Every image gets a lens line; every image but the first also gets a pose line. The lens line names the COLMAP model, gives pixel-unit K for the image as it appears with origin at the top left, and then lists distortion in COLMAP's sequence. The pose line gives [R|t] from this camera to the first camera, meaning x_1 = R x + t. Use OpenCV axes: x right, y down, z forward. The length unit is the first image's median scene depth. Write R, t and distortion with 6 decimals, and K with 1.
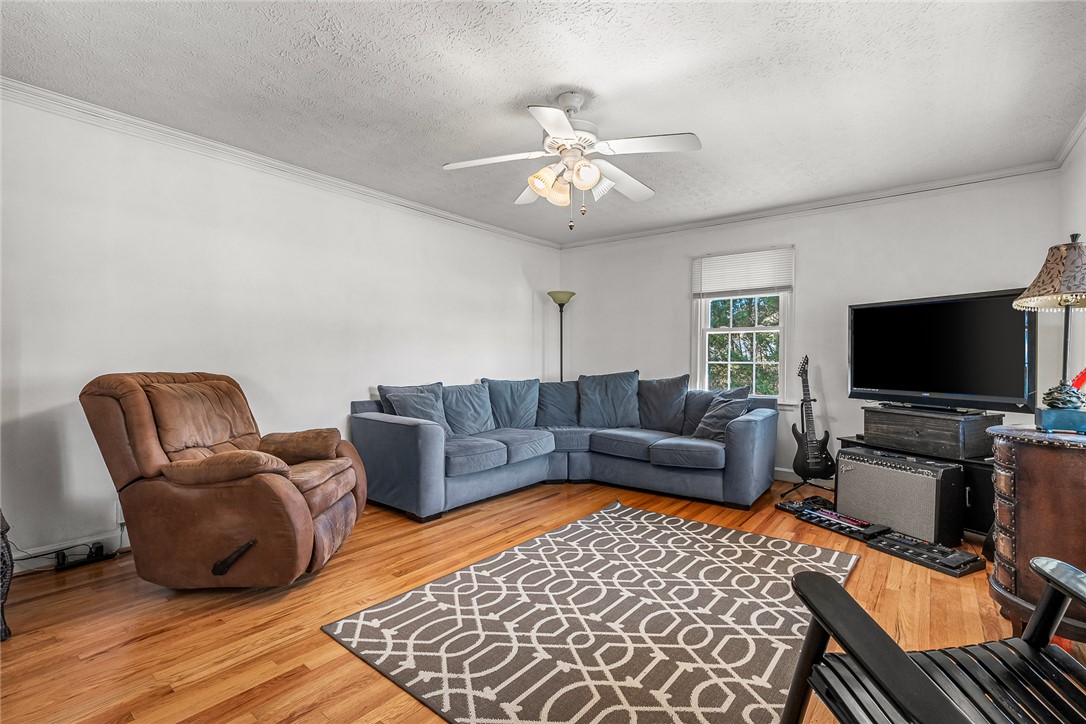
lens RADIAL K [[489.8, 0, 541.4], [0, 489.8, 353.5], [0, 0, 1]] dist [-0.012064, 0.001558]
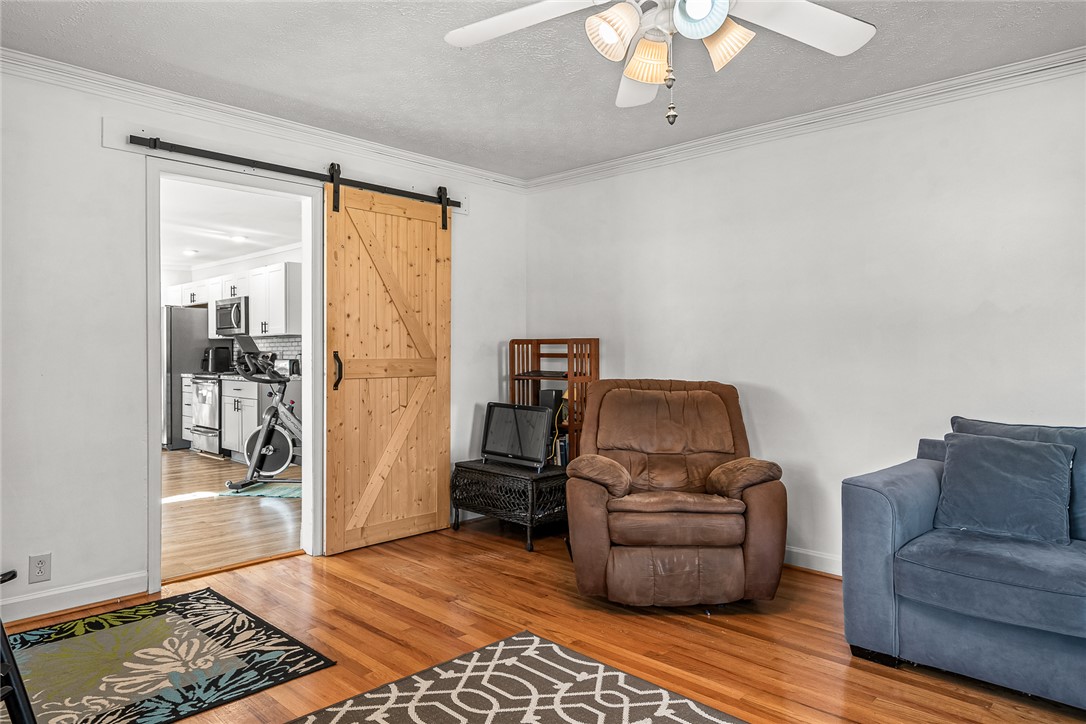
lens RADIAL K [[682.7, 0, 536.3], [0, 682.7, 362.9], [0, 0, 1]] dist [0.005520, 0.005762]
pose [[-0.094168, -0.009465, -0.995511, 0.563560], [-0.002232, 0.999954, -0.009296, 0.013168], [0.995554, 0.001347, -0.094185, 0.680581]]
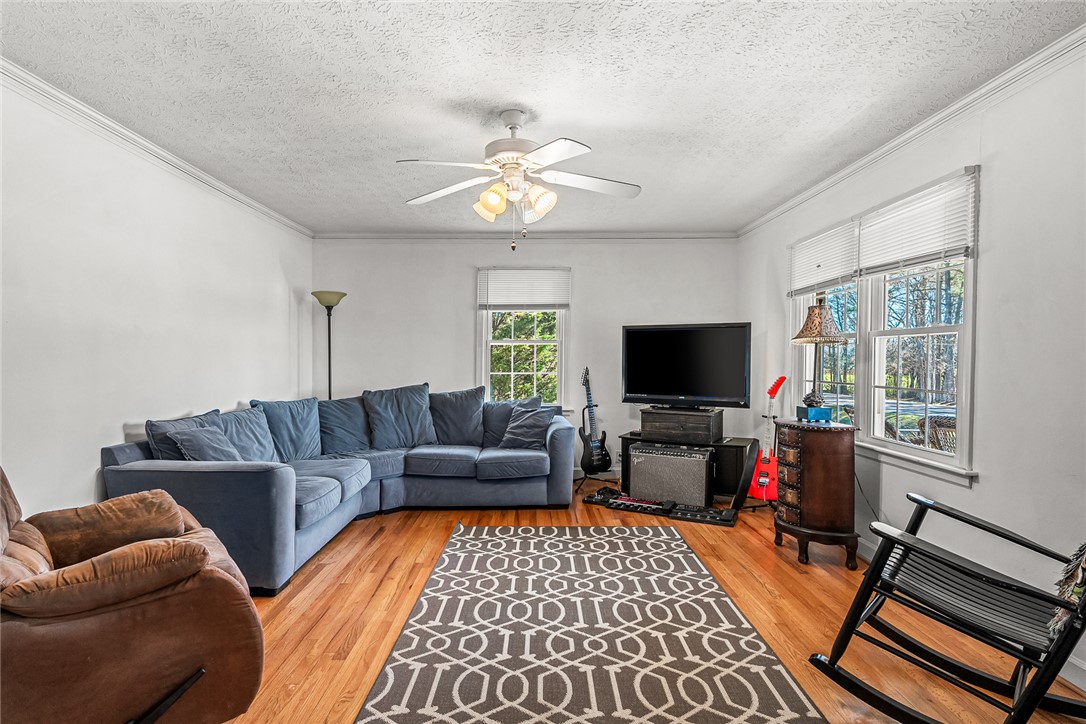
lens RADIAL K [[551.7, 0, 520.7], [0, 551.7, 361.3], [0, 0, 1]] dist [-0.003273, 0.001454]
pose [[0.789783, -0.007679, 0.613338, -0.450263], [-0.001991, 0.999884, 0.015083, -0.034570], [-0.613383, -0.013133, 0.789677, 0.081785]]
